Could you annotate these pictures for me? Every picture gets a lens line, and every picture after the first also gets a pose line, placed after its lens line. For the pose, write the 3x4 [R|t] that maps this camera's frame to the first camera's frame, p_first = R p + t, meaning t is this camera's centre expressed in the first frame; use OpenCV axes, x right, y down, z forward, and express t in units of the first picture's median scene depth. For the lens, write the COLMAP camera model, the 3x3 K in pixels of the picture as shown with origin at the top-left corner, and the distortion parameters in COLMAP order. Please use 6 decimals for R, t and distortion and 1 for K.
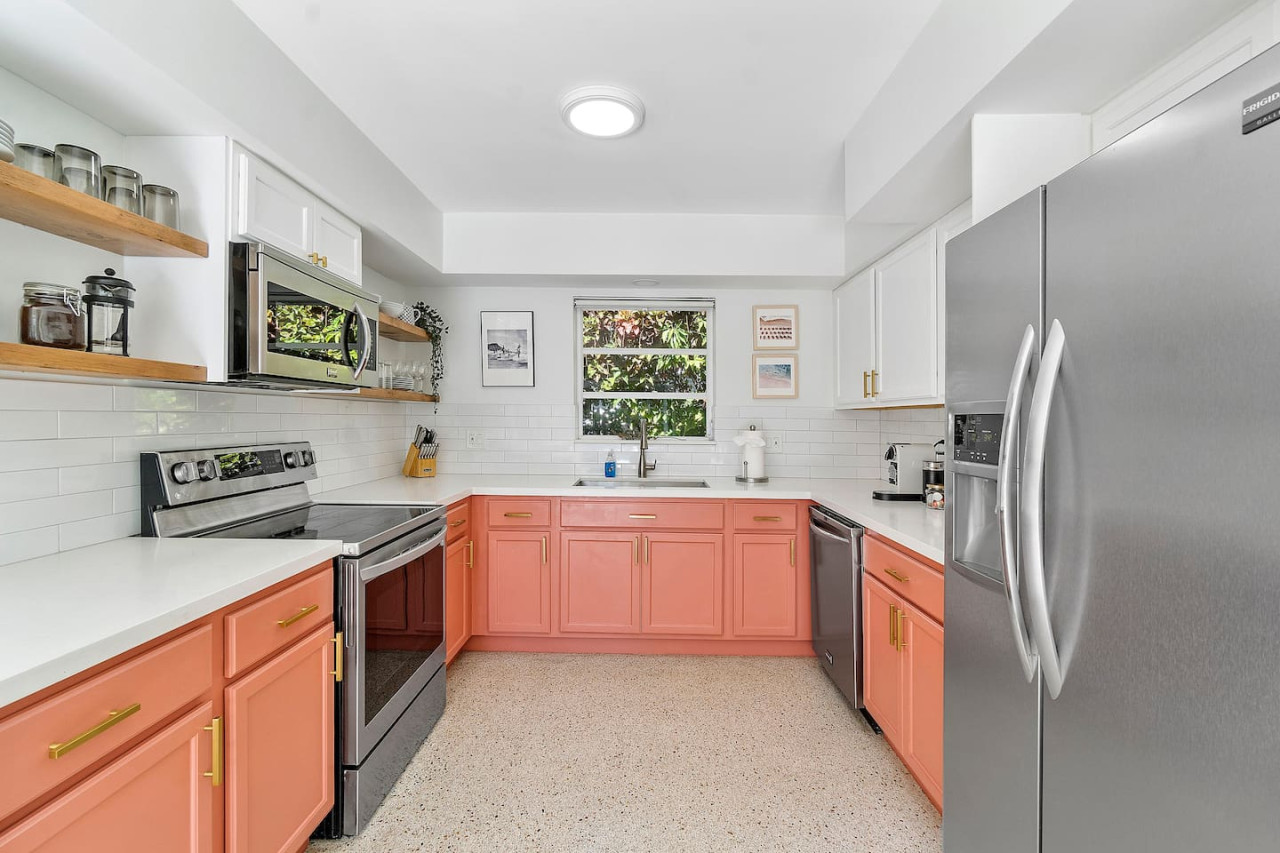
lens RADIAL K [[561.9, 0, 640.0], [0, 561.9, 426.5], [0, 0, 1]] dist [-0.004183, -0.000231]
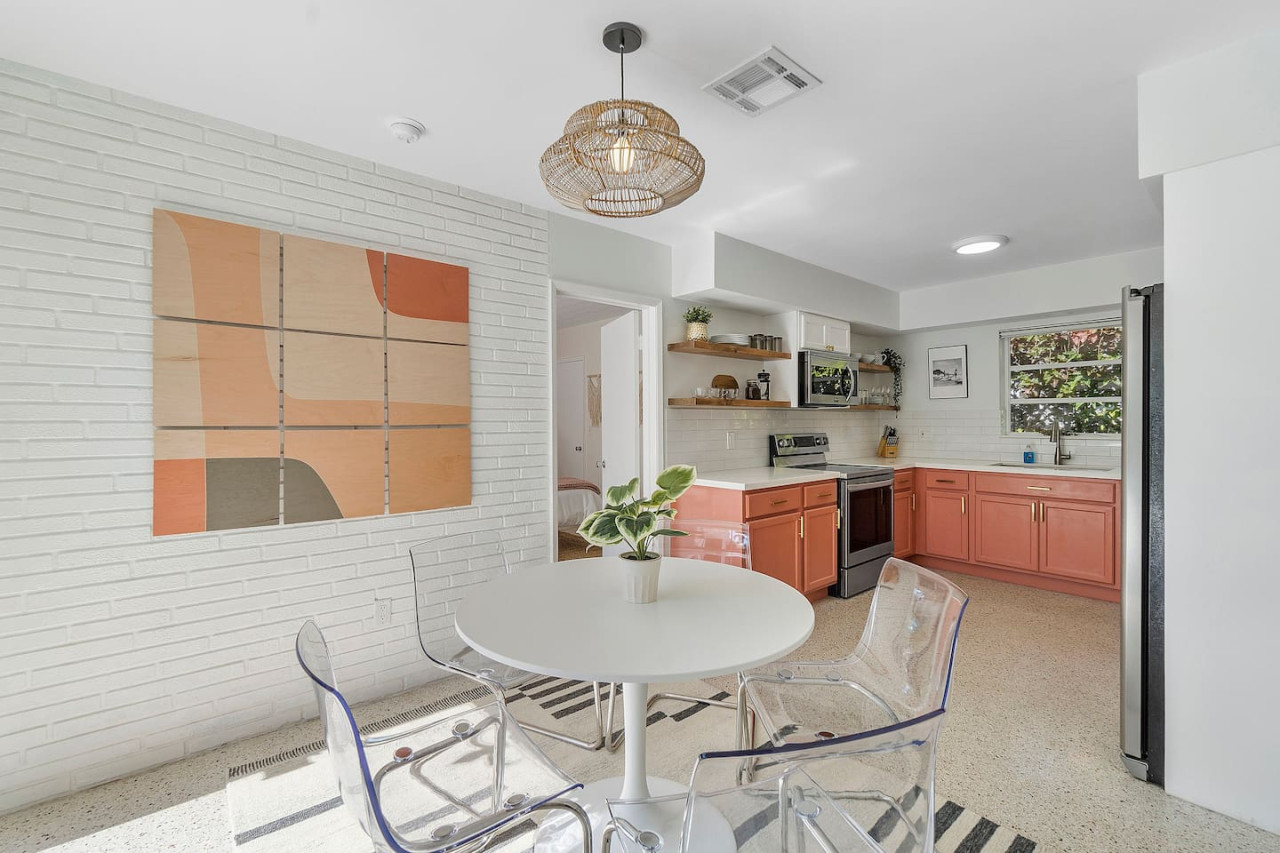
lens RADIAL K [[561.9, 0, 640.0], [0, 561.9, 426.5], [0, 0, 1]] dist [-0.004183, -0.000231]
pose [[0.669812, -0.003340, -0.742523, 0.377582], [-0.000178, 0.999989, -0.004659, 0.010771], [0.742531, 0.003253, 0.669804, -0.692116]]
